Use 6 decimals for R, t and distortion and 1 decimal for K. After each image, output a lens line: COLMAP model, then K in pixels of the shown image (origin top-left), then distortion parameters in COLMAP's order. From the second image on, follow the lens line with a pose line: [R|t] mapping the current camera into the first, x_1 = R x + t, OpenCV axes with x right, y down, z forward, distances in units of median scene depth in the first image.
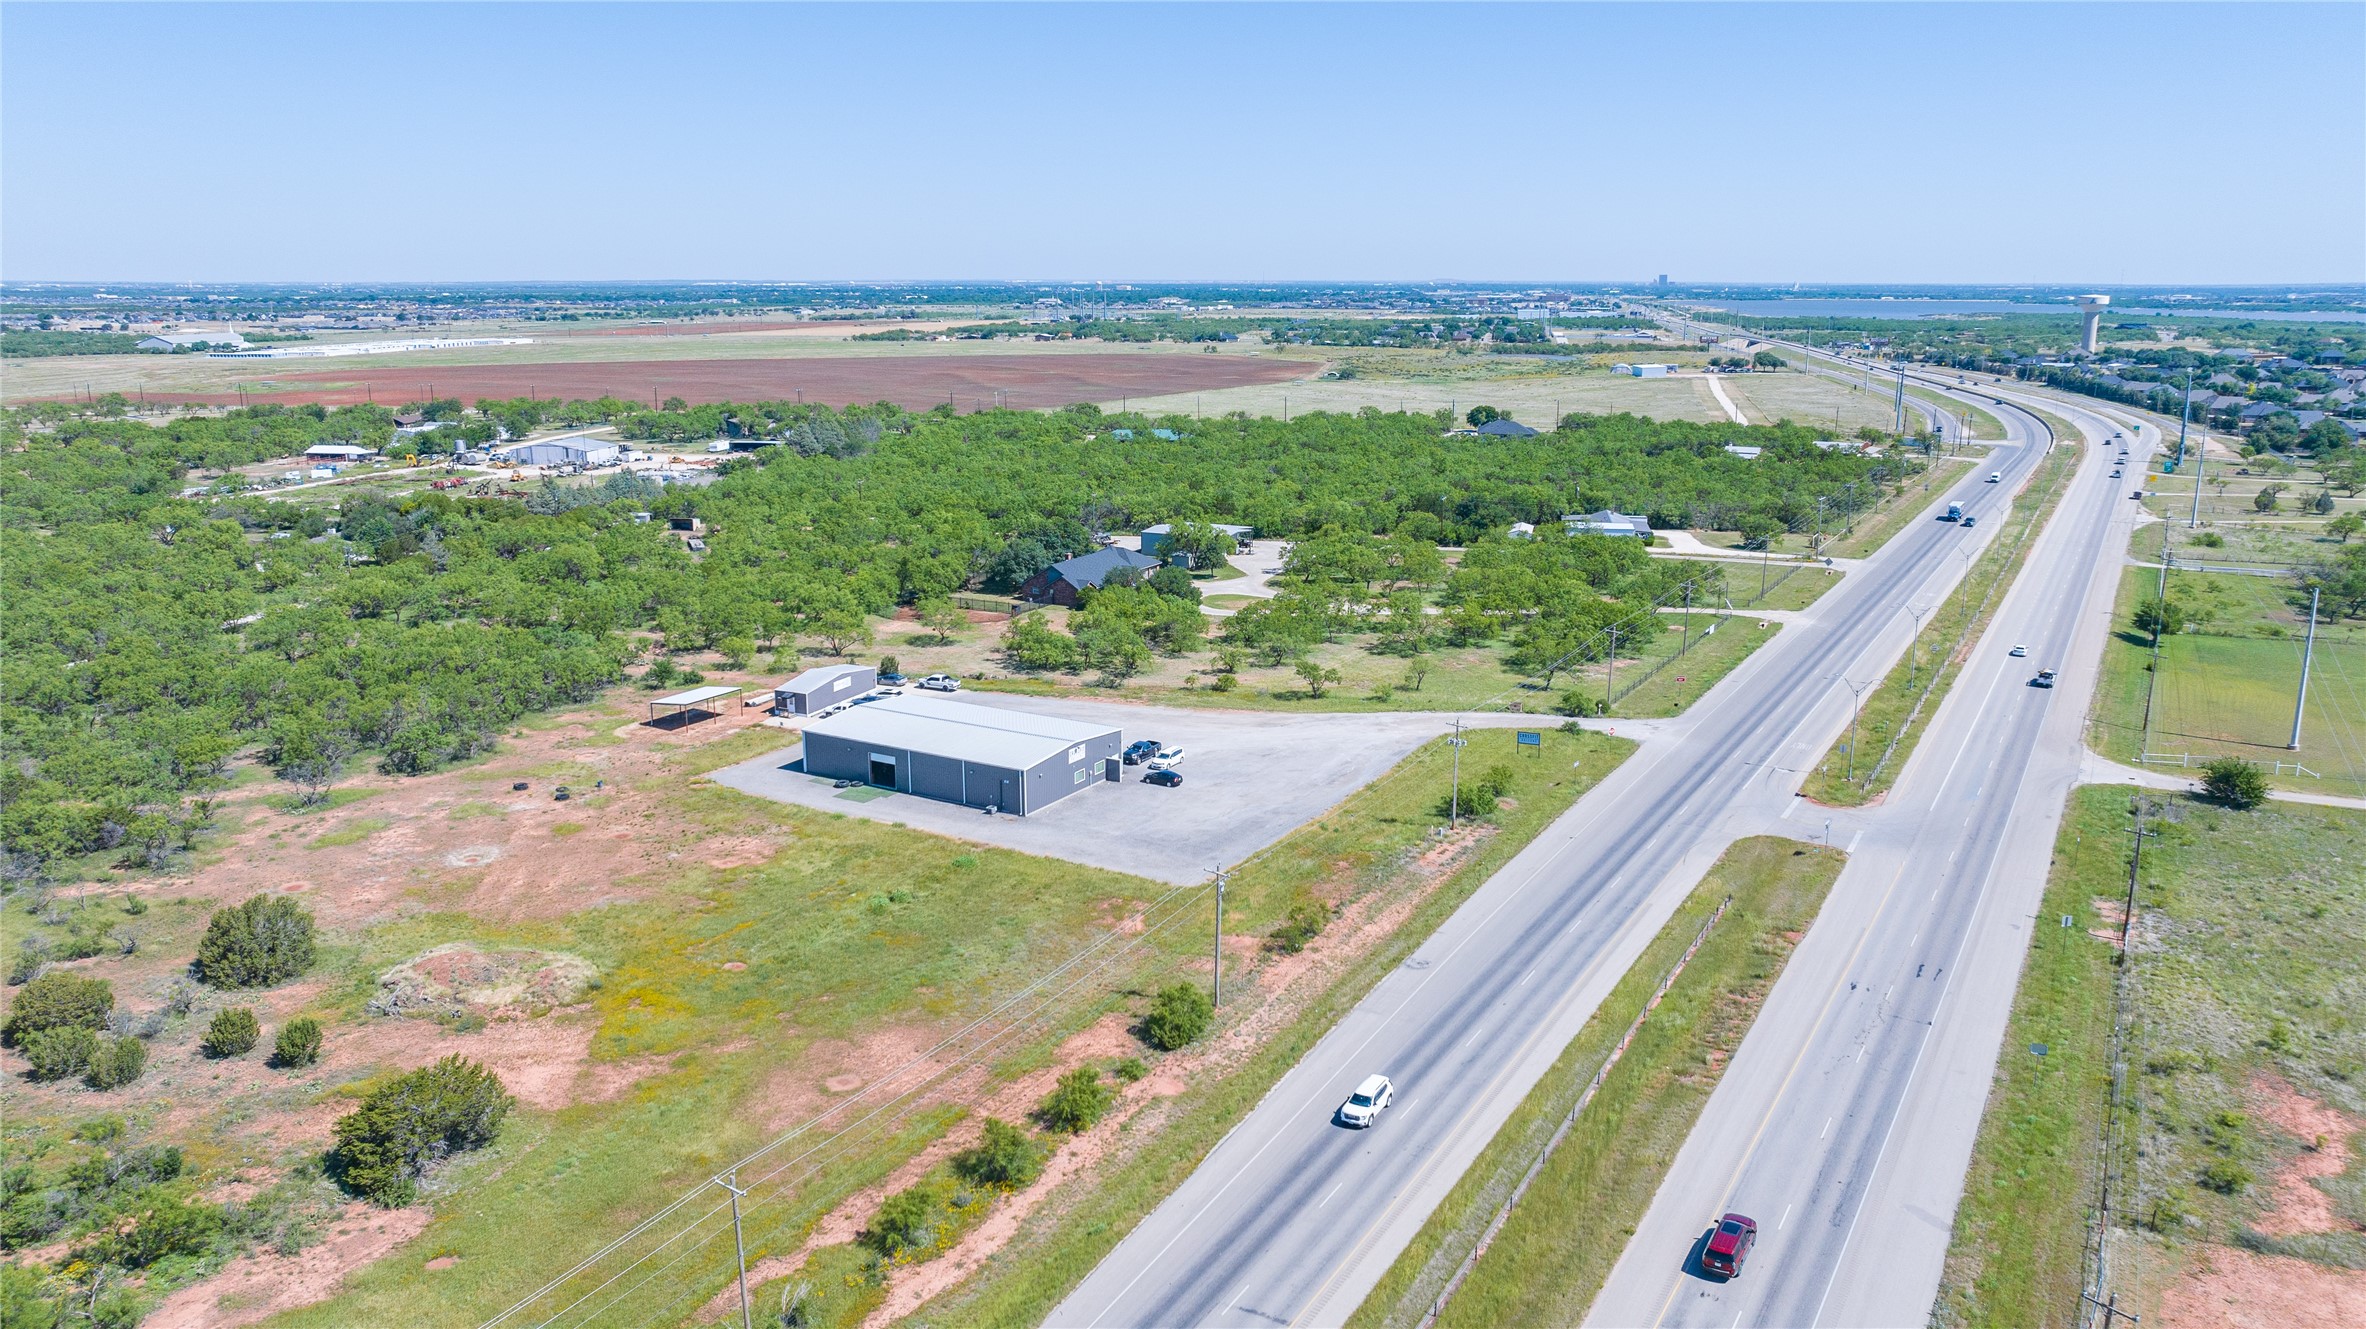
lens RADIAL K [[1682.1, 0, 1183.0], [0, 1682.1, 664.5], [0, 0, 1]] dist [-0.009810, -0.003435]
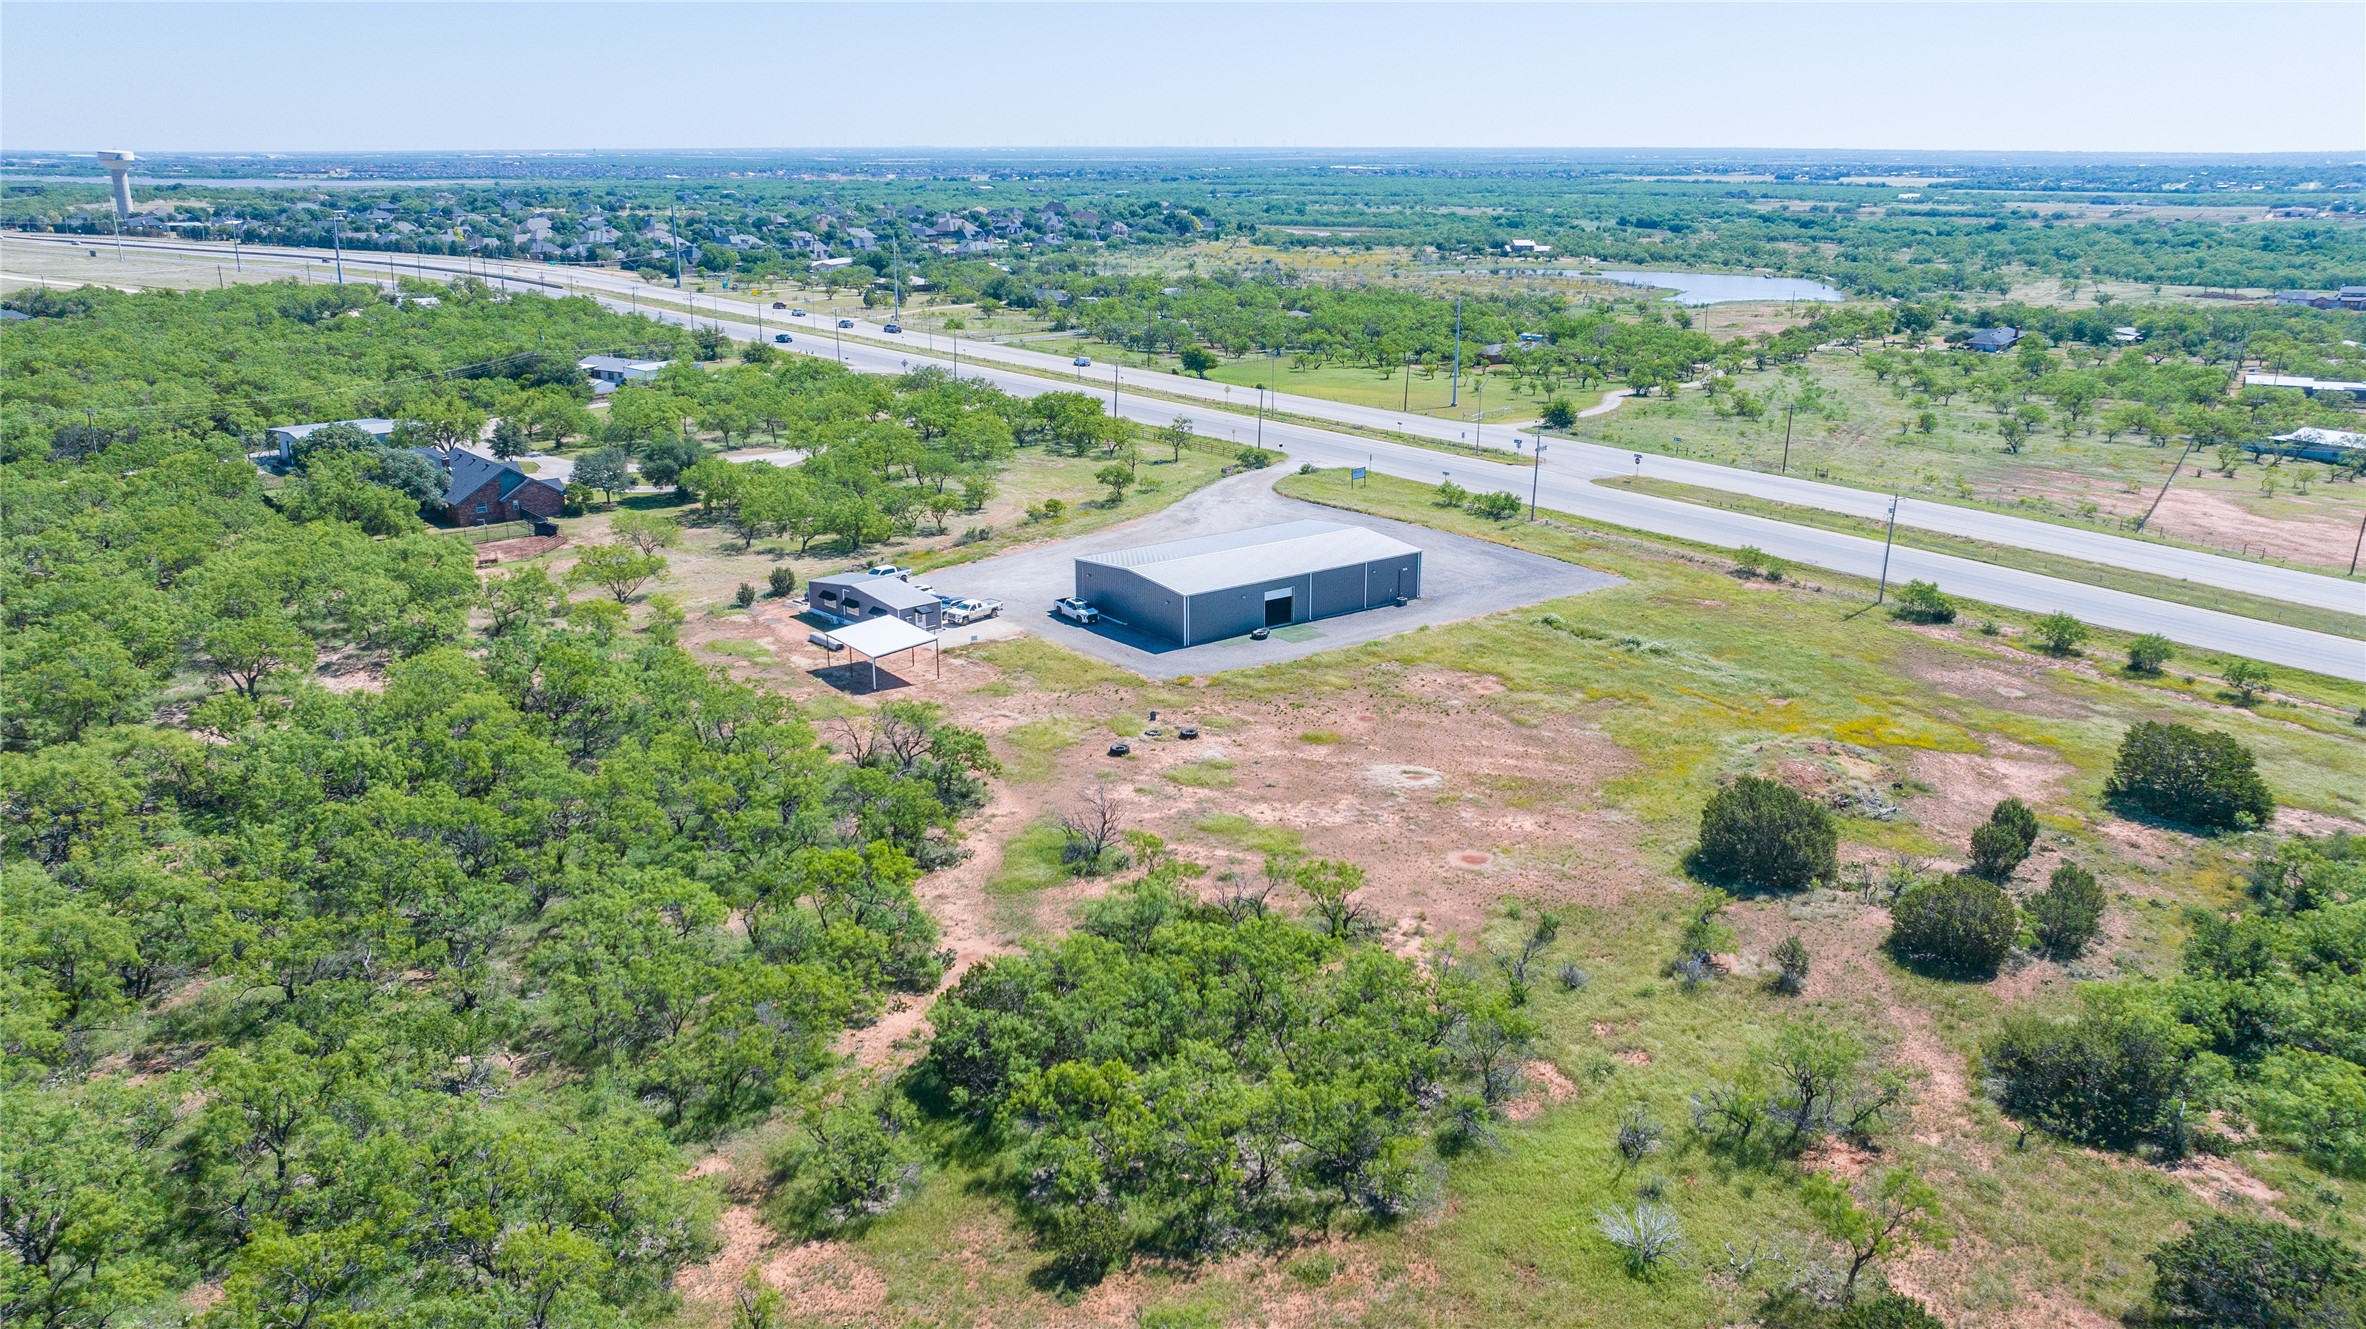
lens RADIAL K [[1730.5, 0, 1212.3], [0, 1730.5, 664.7], [0, 0, 1]] dist [-0.003461, 0.001215]
pose [[0.366975, -0.266781, 0.891155, -1.014842], [0.209764, 0.957052, 0.200128, -0.098145], [-0.906272, 0.113491, 0.407175, 0.665790]]
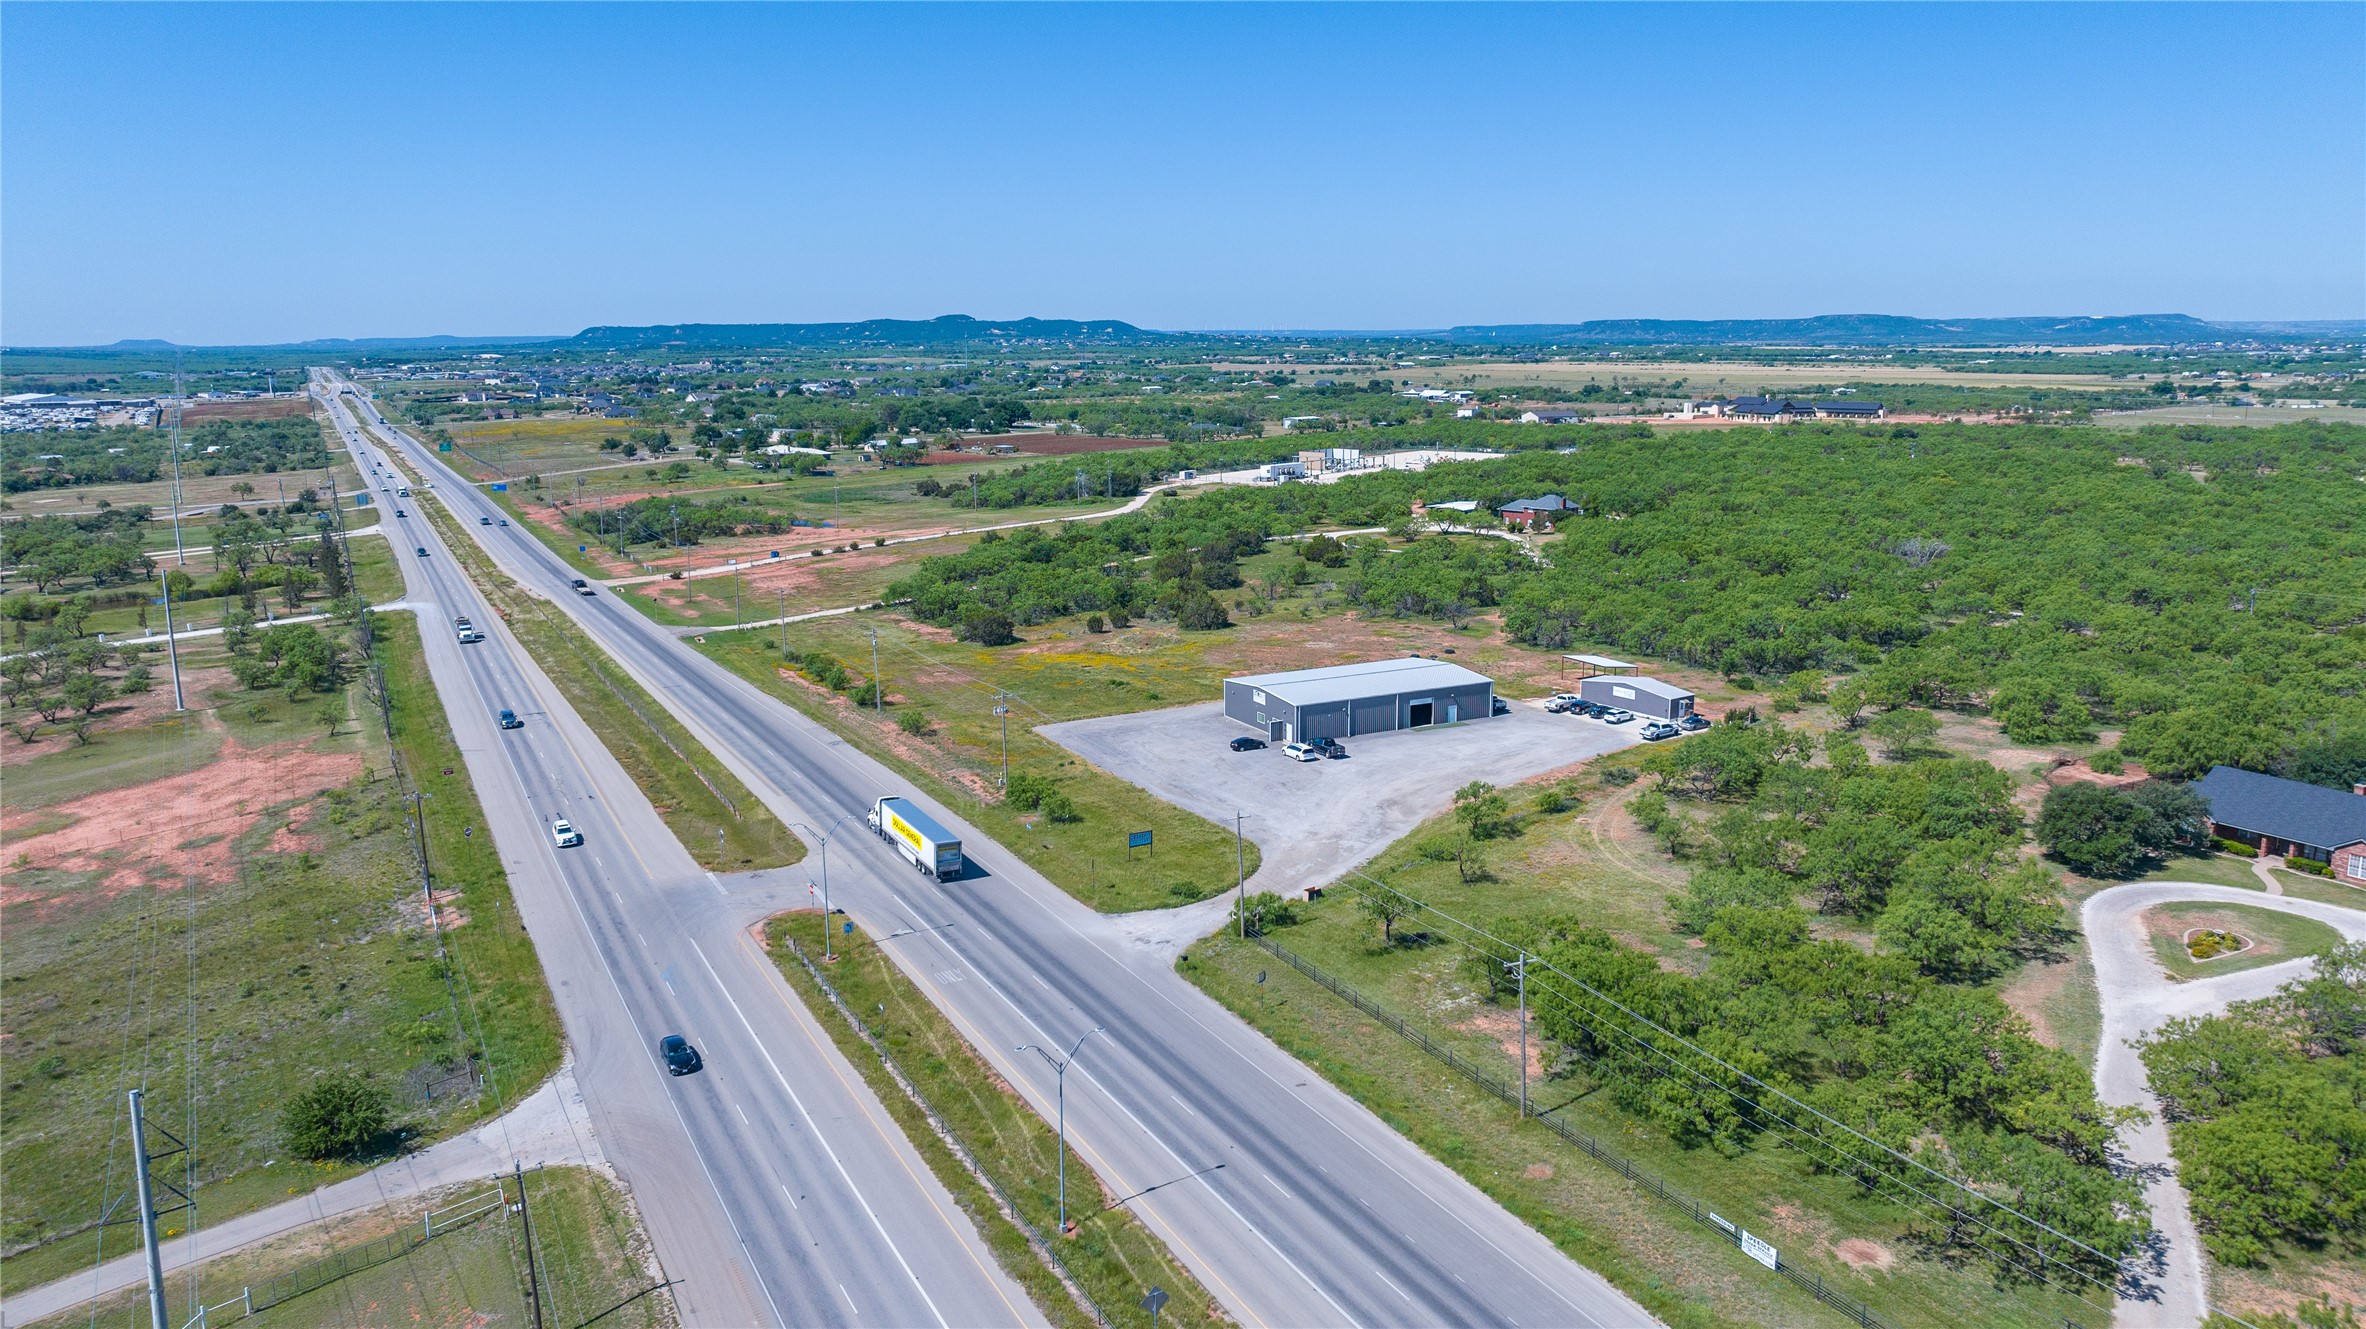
lens RADIAL K [[1683.6, 0, 1188.7], [0, 1683.6, 666.2], [0, 0, 1]] dist [-0.037581, 0.058944]
pose [[-0.526248, 0.167756, -0.833620, 0.944681], [-0.188144, 0.933078, 0.306542, -0.320378], [0.829256, 0.318157, -0.459468, 1.485819]]
